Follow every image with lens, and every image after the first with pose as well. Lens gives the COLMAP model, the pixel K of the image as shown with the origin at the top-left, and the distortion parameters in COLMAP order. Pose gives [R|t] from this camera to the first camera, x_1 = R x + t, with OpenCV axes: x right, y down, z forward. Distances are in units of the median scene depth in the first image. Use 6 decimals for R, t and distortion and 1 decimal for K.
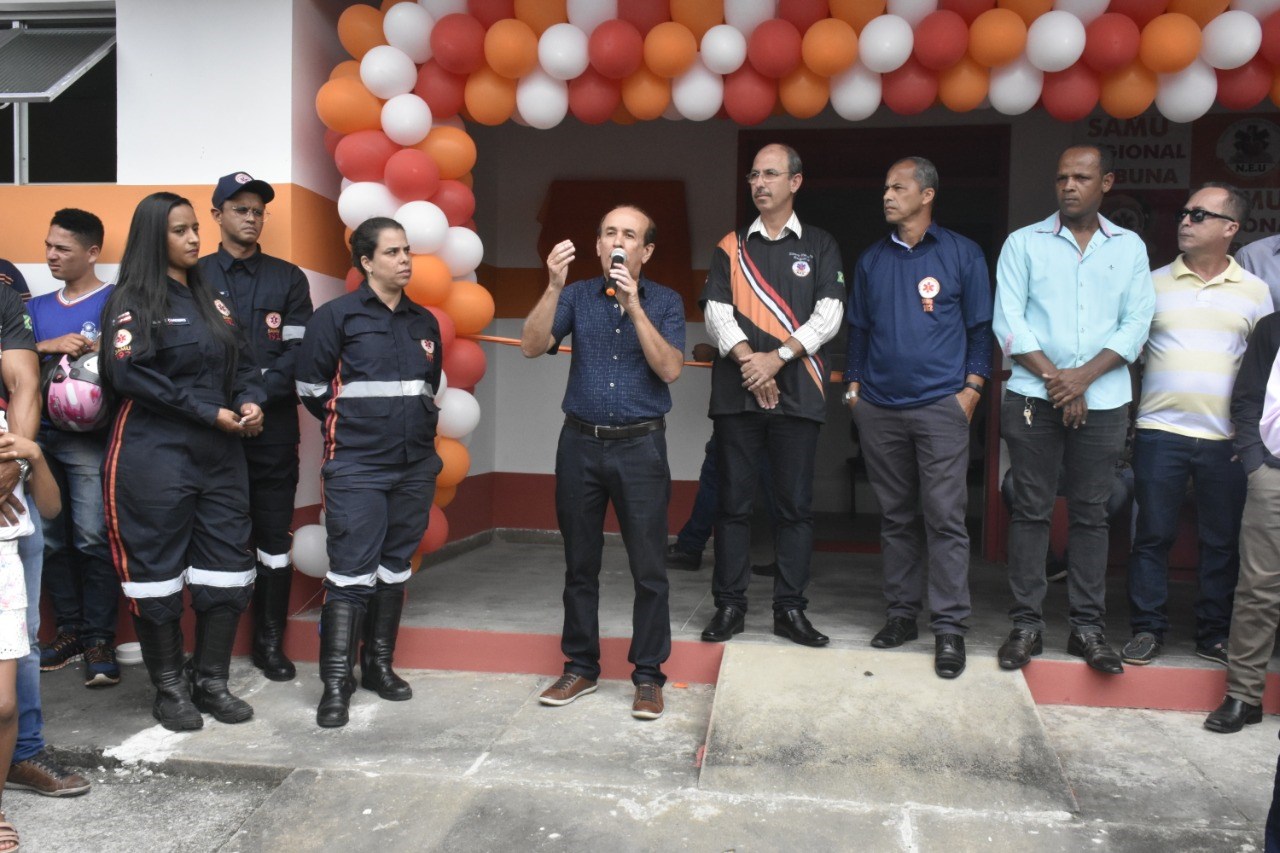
lens RADIAL K [[950.4, 0, 644.4], [0, 950.4, 418.1], [0, 0, 1]] dist [-0.016288, 0.000040]
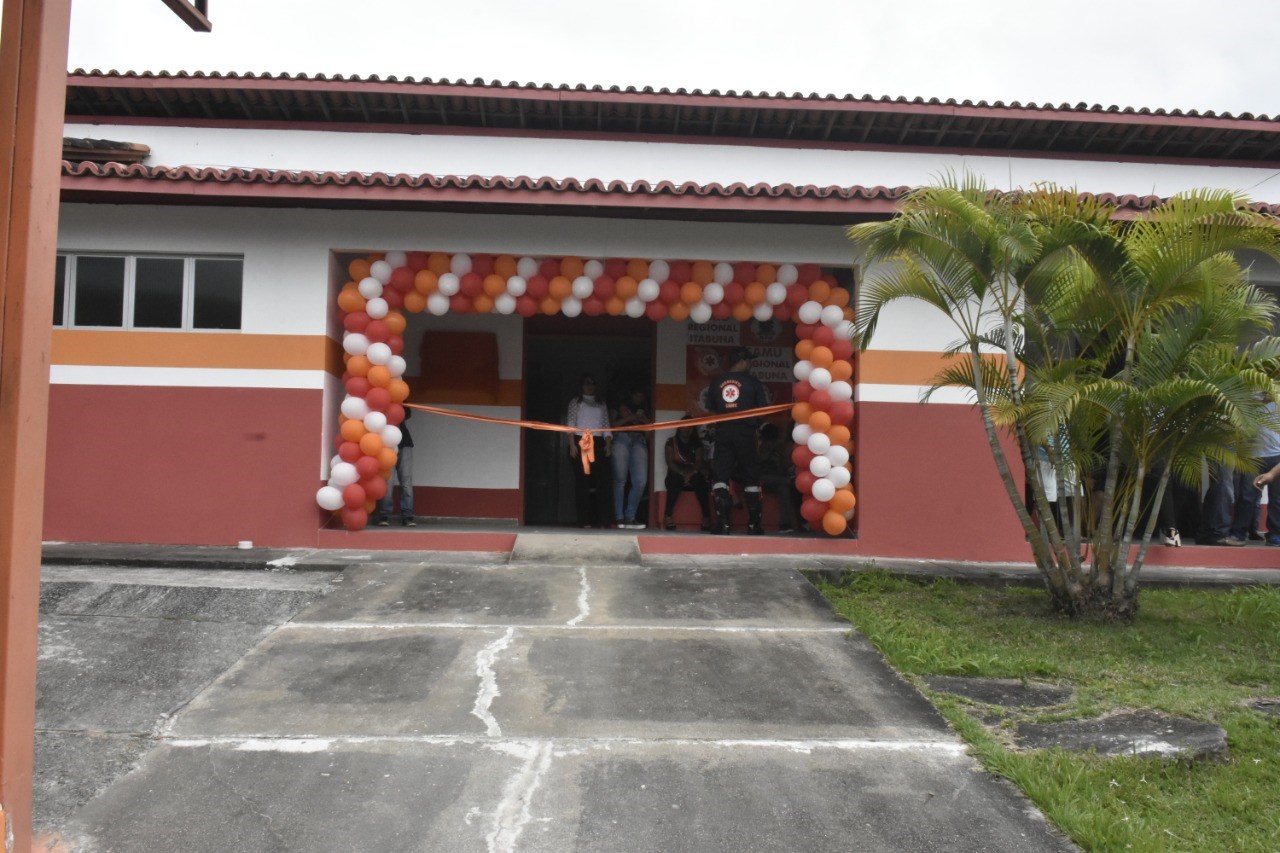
lens RADIAL K [[993.0, 0, 627.7], [0, 993.0, 431.2], [0, 0, 1]] dist [-0.013958, -0.009198]
pose [[0.975086, 0.013055, 0.221441, -0.201651], [0.013624, 0.992857, -0.118527, 0.288488], [-0.221407, 0.118591, 0.967944, -1.515151]]
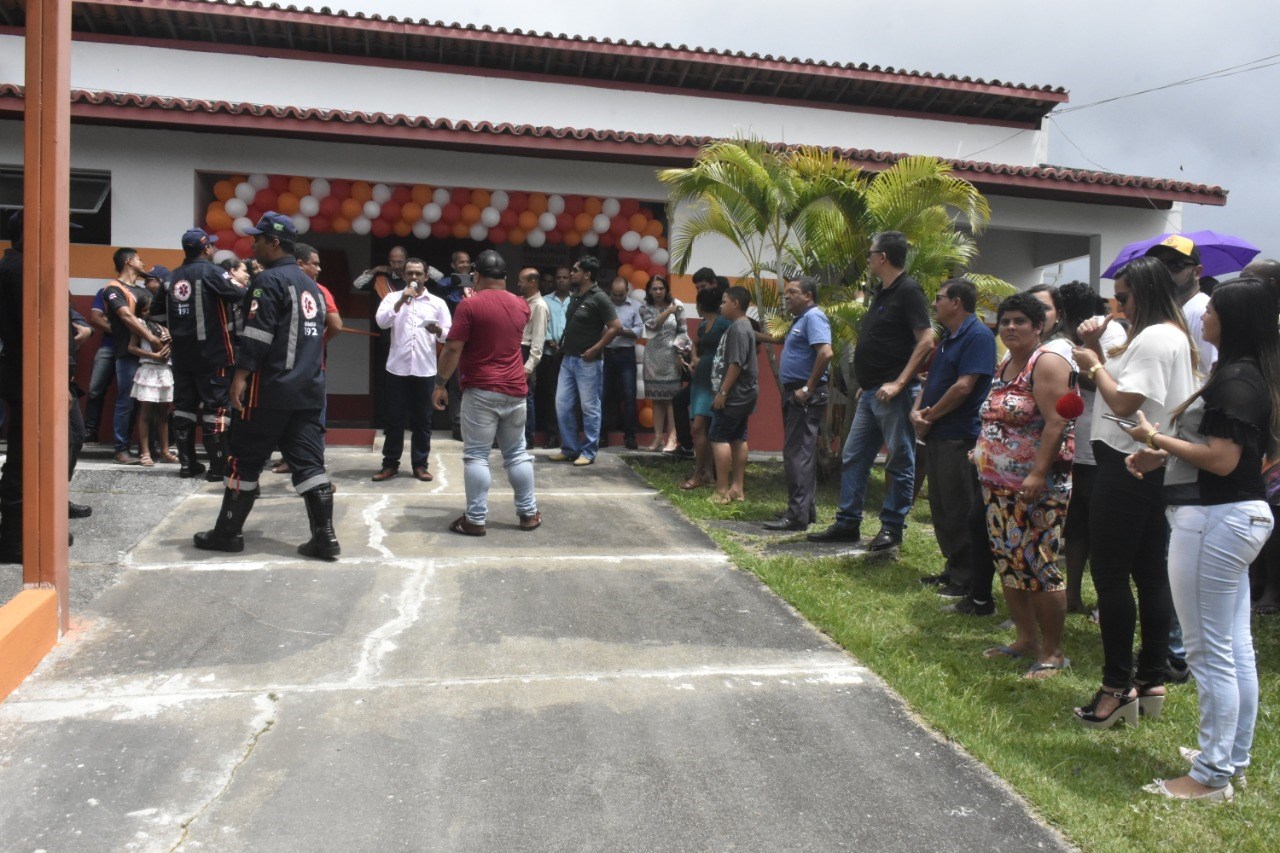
lens RADIAL K [[950.4, 0, 635.9], [0, 950.4, 433.7], [0, 0, 1]] dist [-0.016288, 0.000040]
pose [[0.918577, -0.013815, 0.395001, -0.312973], [0.026372, 0.999304, -0.026379, 0.350643], [-0.394362, 0.034648, 0.918302, -1.823008]]
